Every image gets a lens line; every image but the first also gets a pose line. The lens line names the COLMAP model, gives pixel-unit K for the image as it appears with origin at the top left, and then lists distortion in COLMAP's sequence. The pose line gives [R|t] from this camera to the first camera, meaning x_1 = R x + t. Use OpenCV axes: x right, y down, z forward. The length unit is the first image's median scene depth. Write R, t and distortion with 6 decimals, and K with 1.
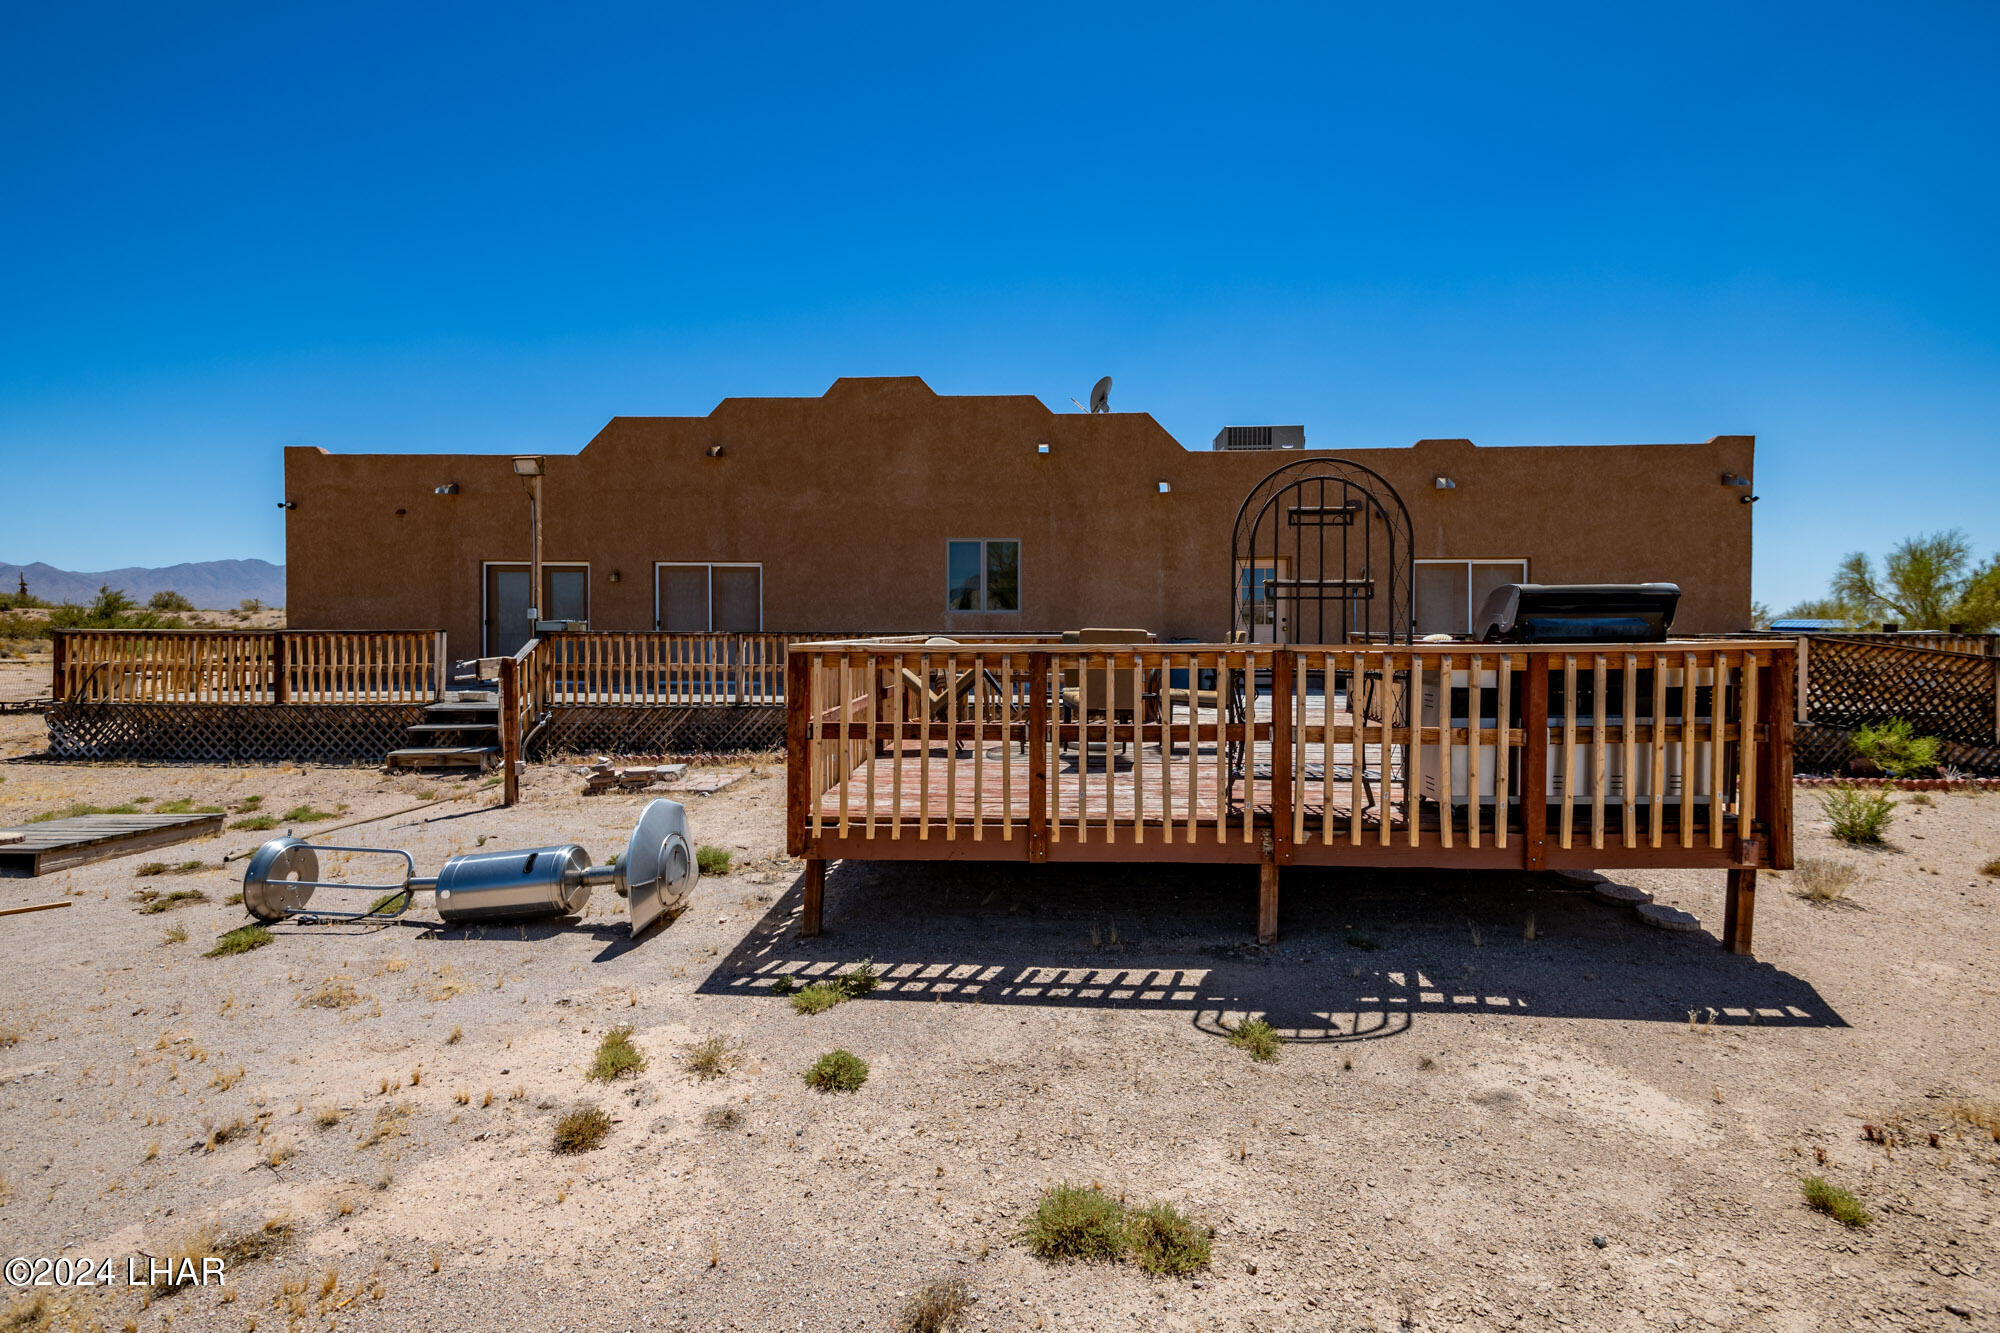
lens RADIAL K [[911.7, 0, 991.2], [0, 911.7, 648.9], [0, 0, 1]] dist [0.056095, -0.045657]
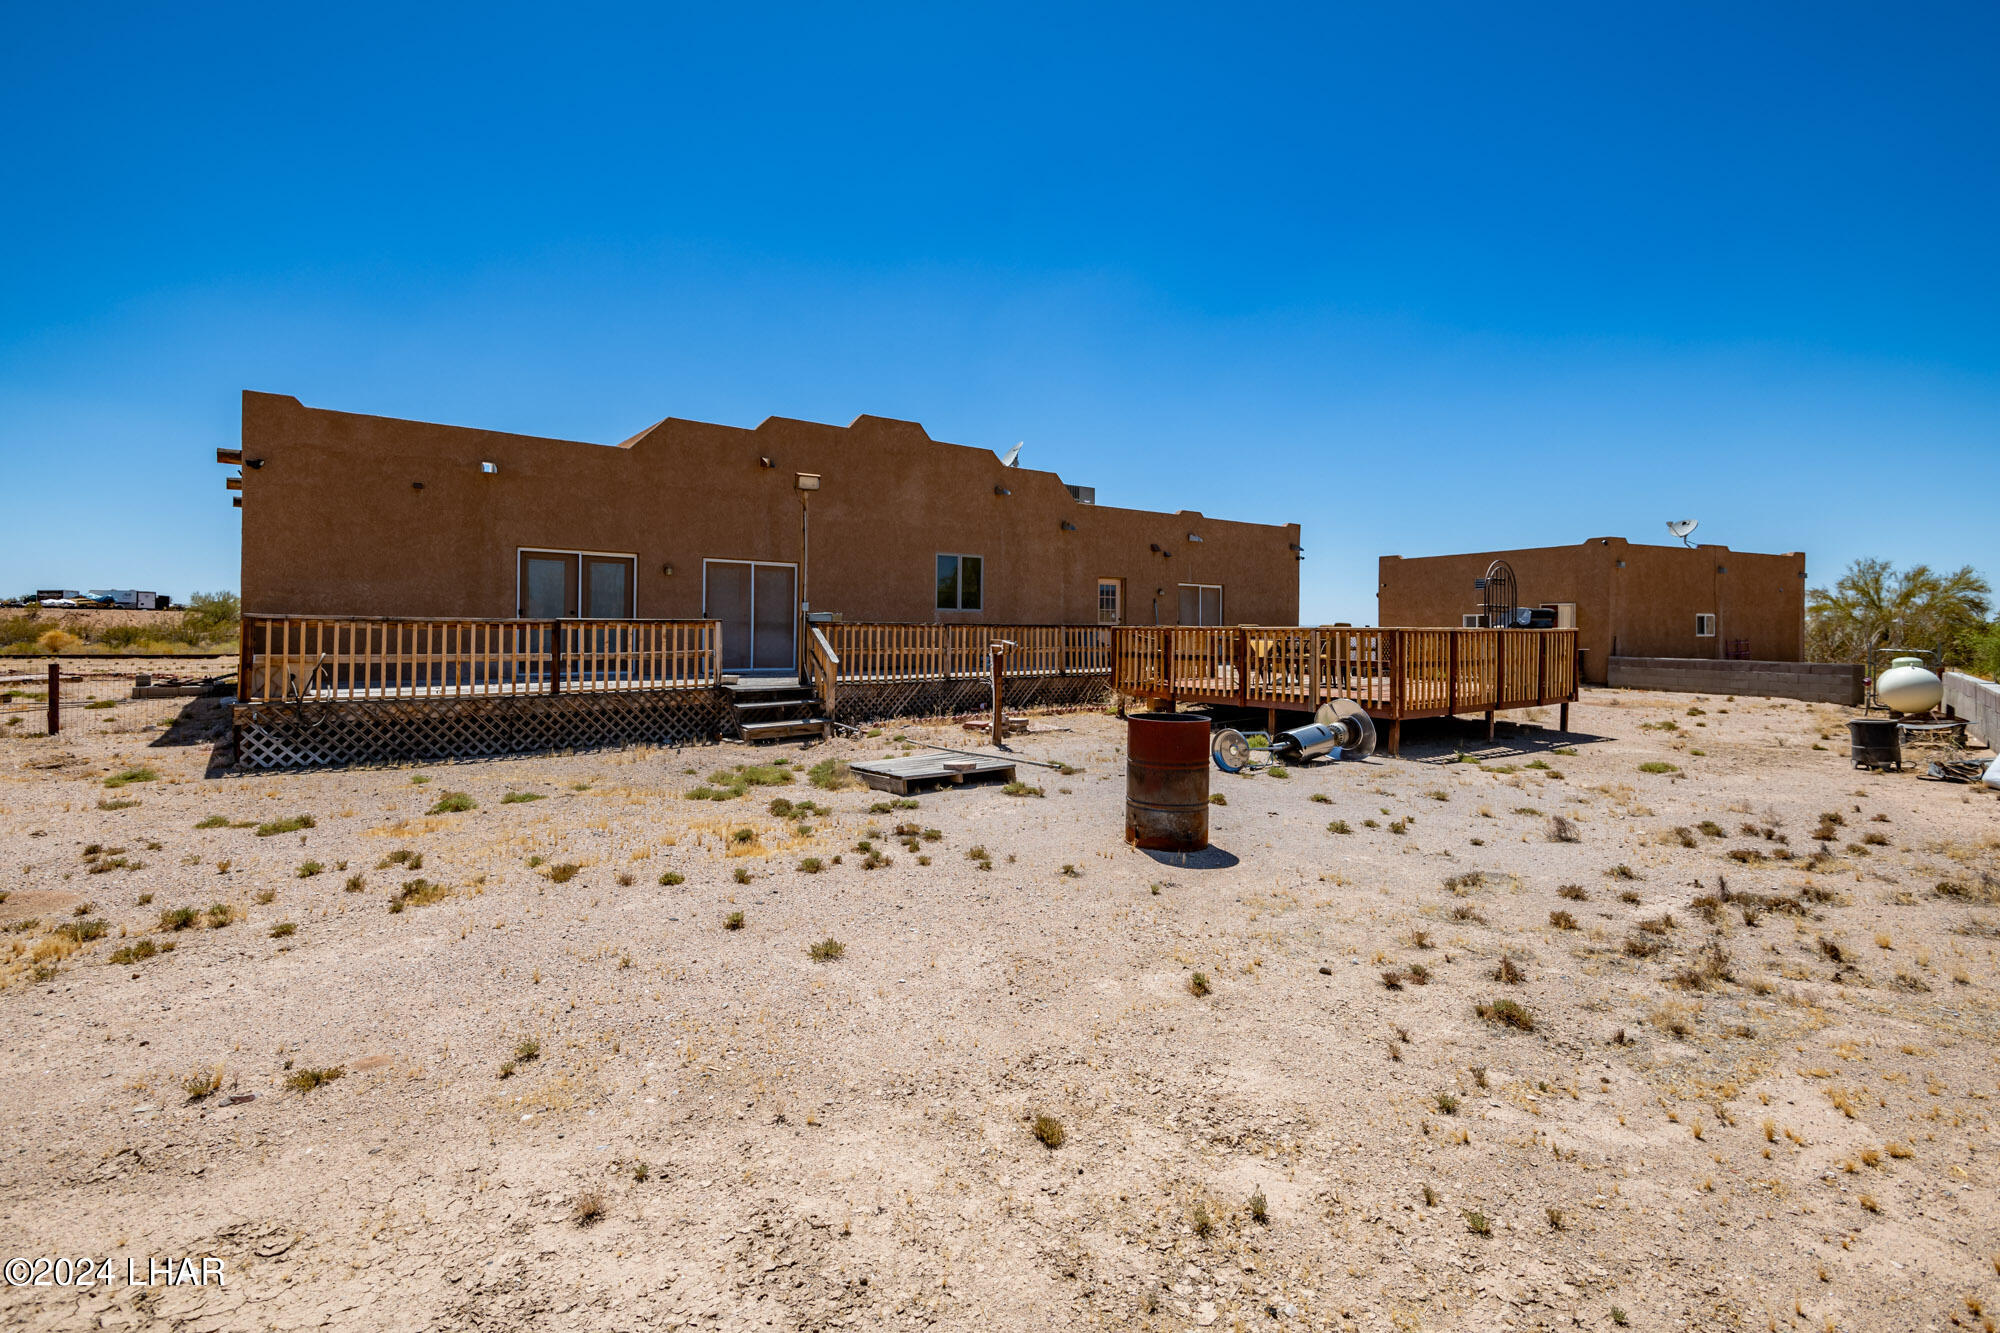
lens RADIAL K [[911.7, 0, 991.2], [0, 911.7, 648.9], [0, 0, 1]] dist [0.056095, -0.045657]
pose [[0.773034, -0.008938, 0.634301, -0.829183], [0.007829, 0.999959, 0.004549, 0.009605], [-0.634316, 0.001450, 0.773072, -0.039911]]
